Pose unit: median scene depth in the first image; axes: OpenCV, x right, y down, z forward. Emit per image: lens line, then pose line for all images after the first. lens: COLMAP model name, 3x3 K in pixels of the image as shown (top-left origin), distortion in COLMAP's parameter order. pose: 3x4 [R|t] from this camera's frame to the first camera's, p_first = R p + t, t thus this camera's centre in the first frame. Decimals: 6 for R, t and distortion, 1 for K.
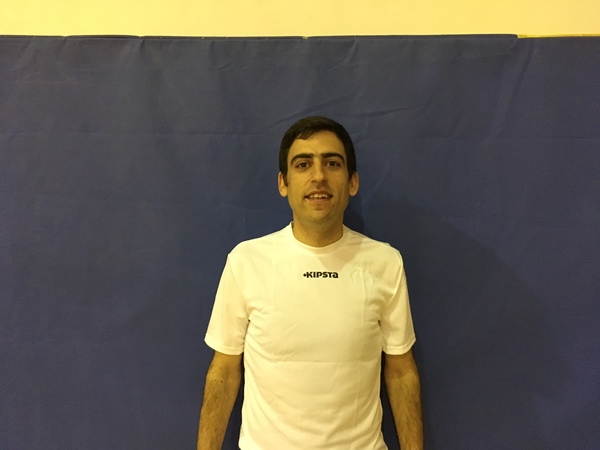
lens RADIAL K [[429.2, 0, 298.8], [0, 429.2, 228.8], [0, 0, 1]] dist [0.012983, -0.015280]
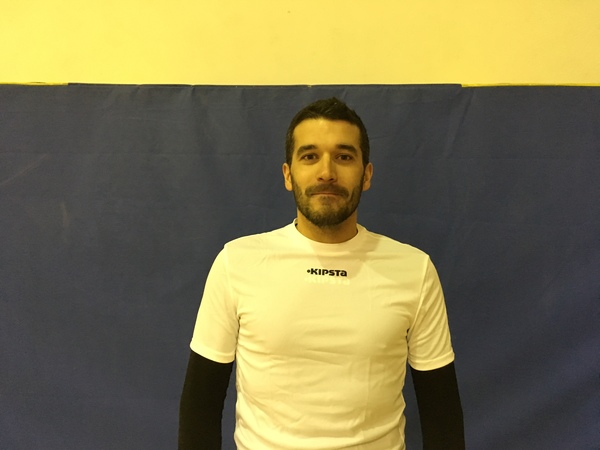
lens RADIAL K [[508.9, 0, 301.8], [0, 508.9, 221.0], [0, 0, 1]] dist [0.014312, -0.027501]
pose [[0.999976, 0.003936, -0.005761, 0.000313], [-0.004000, 0.999930, -0.011178, 0.012092], [0.005716, 0.011201, 0.999921, -0.648181]]
